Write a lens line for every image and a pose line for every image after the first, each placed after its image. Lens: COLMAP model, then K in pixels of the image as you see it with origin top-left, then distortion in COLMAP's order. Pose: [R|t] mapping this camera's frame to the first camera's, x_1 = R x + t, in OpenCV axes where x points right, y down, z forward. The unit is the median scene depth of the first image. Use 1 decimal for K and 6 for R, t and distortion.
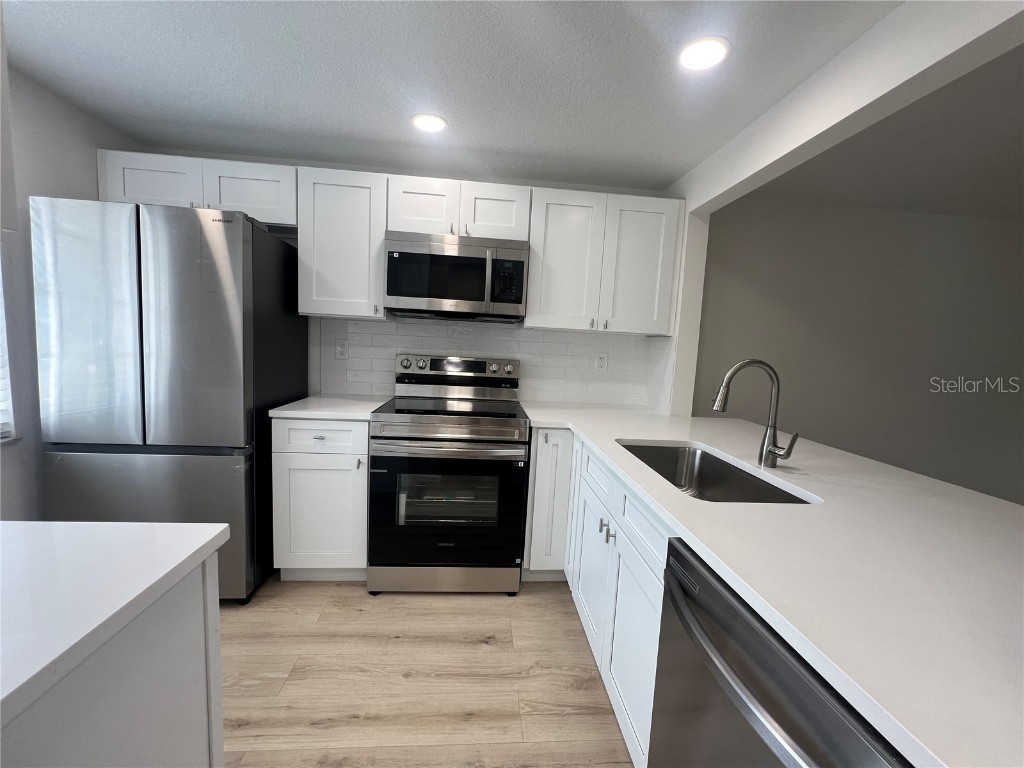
lens RADIAL K [[405.6, 0, 512.0], [0, 405.6, 384.0], [0, 0, 1]] dist [0.000109, 0.000011]
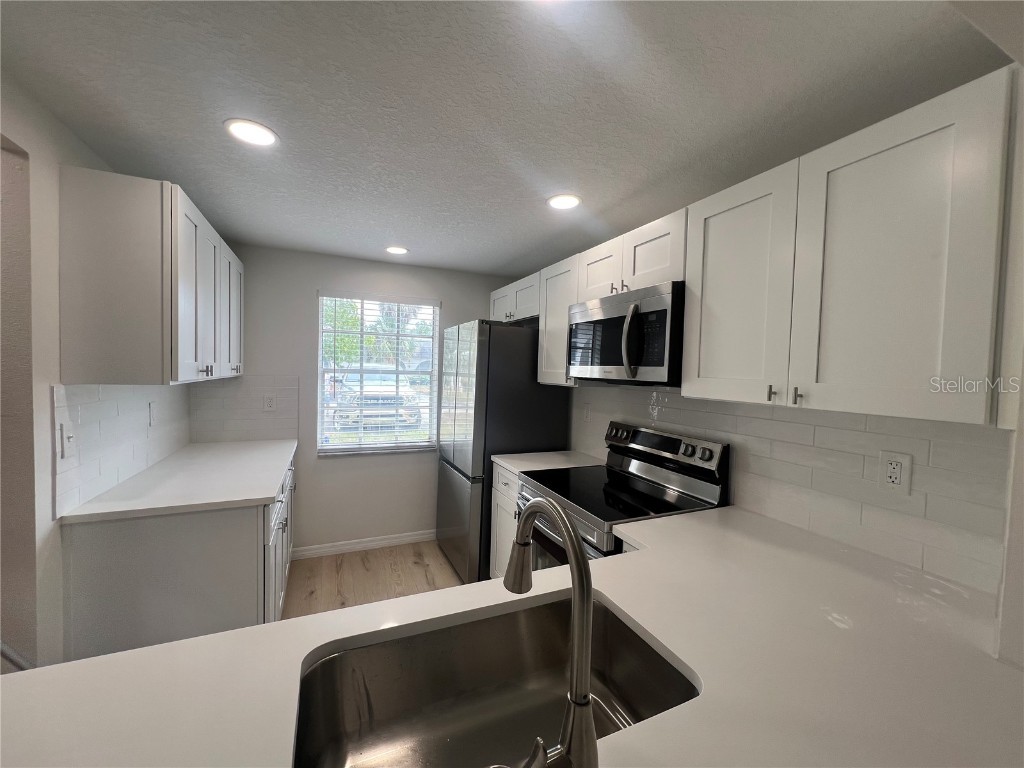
lens RADIAL K [[414.1, 0, 512.0], [0, 414.1, 384.0], [0, 0, 1]] dist [0.000595, 0.000038]
pose [[0.335399, -0.009061, -0.942033, 0.625248], [-0.114002, 0.992215, -0.050133, -0.095077], [0.935153, 0.124208, 0.331755, 0.489261]]
